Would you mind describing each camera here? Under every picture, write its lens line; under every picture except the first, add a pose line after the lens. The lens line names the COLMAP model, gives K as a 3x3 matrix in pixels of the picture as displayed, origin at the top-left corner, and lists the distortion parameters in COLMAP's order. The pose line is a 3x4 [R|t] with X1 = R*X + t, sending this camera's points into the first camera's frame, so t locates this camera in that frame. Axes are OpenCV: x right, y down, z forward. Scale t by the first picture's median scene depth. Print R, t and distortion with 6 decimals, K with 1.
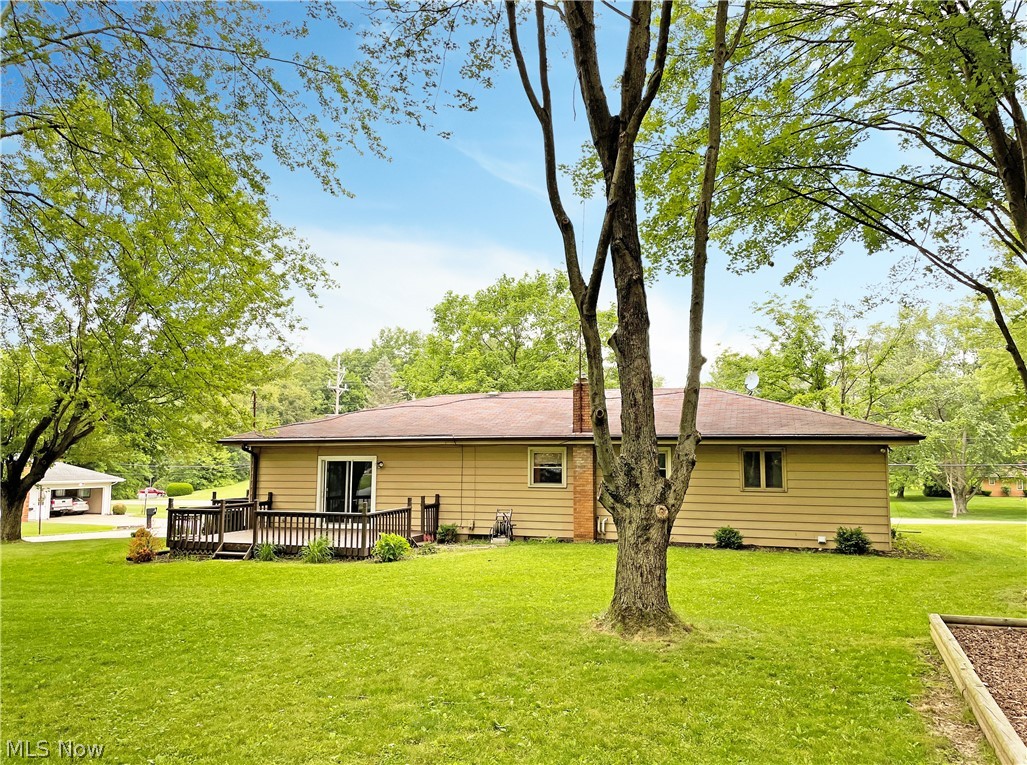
lens RADIAL K [[776.4, 0, 504.2], [0, 776.4, 383.9], [0, 0, 1]] dist [0.079917, -0.014686]
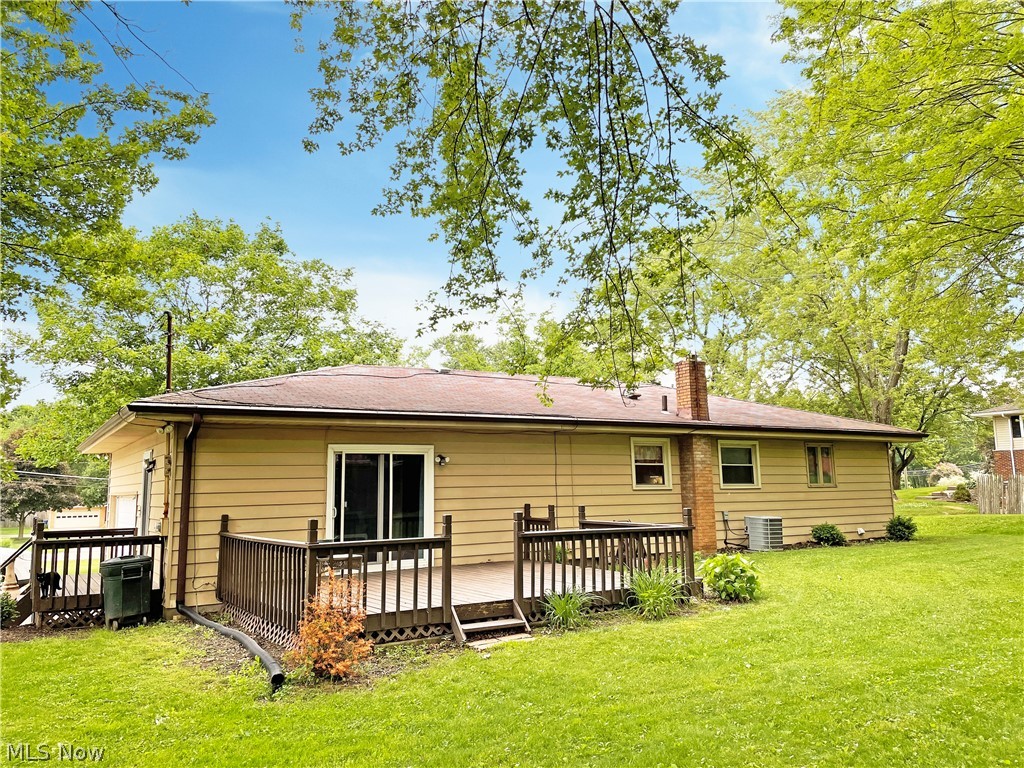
lens RADIAL K [[774.2, 0, 513.2], [0, 774.2, 385.2], [0, 0, 1]] dist [0.079917, -0.014686]
pose [[0.633075, 0.089213, 0.768933, -0.652621], [-0.055285, 0.996011, -0.070042, 0.092815], [-0.772114, 0.001831, 0.635482, 0.622903]]
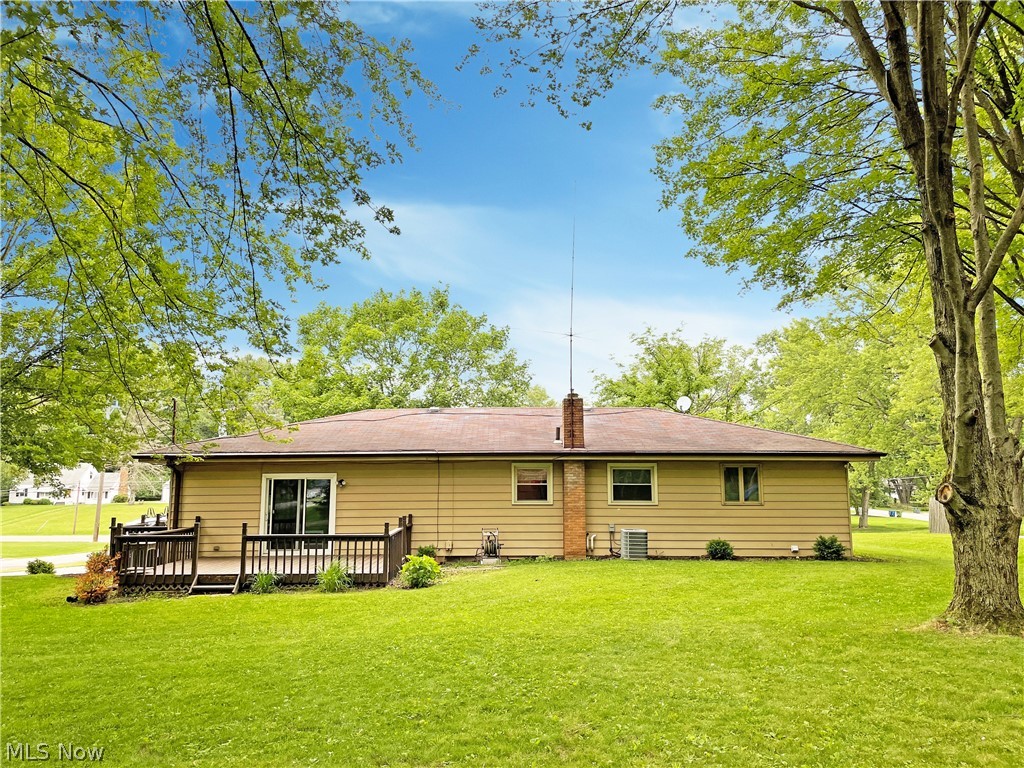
lens RADIAL K [[774.2, 0, 506.0], [0, 774.2, 386.2], [0, 0, 1]] dist [0.079917, -0.014686]
pose [[0.945811, 0.036770, 0.322629, -0.299949], [-0.026361, 0.998983, -0.036576, 0.021706], [-0.323646, 0.026089, 0.945818, 0.090058]]
